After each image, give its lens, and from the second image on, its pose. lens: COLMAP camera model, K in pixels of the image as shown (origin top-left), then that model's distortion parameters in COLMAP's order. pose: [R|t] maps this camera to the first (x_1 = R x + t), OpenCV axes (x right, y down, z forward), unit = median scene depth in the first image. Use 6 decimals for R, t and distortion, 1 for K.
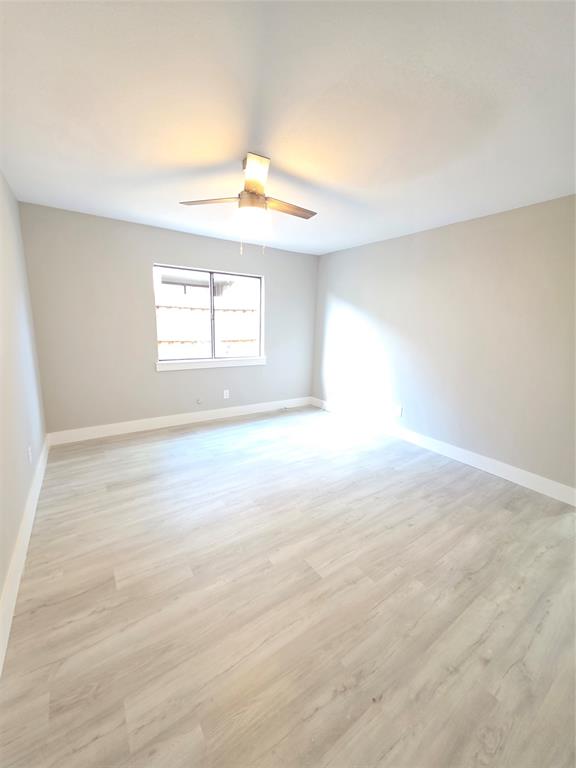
lens RADIAL K [[308.9, 0, 290.1], [0, 308.9, 381.5], [0, 0, 1]] dist [0.003048, -0.000798]
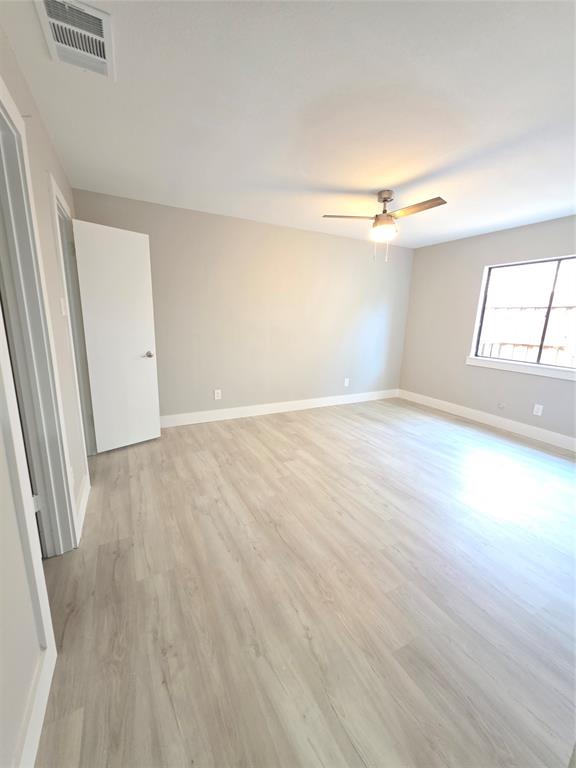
lens RADIAL K [[308.9, 0, 288.6], [0, 308.9, 384.8], [0, 0, 1]] dist [0.003048, -0.000798]
pose [[-0.119279, 0.181215, -0.976183, 1.371418], [-0.220031, 0.953930, 0.203969, -0.091715], [0.968173, 0.239119, -0.073911, 0.872721]]
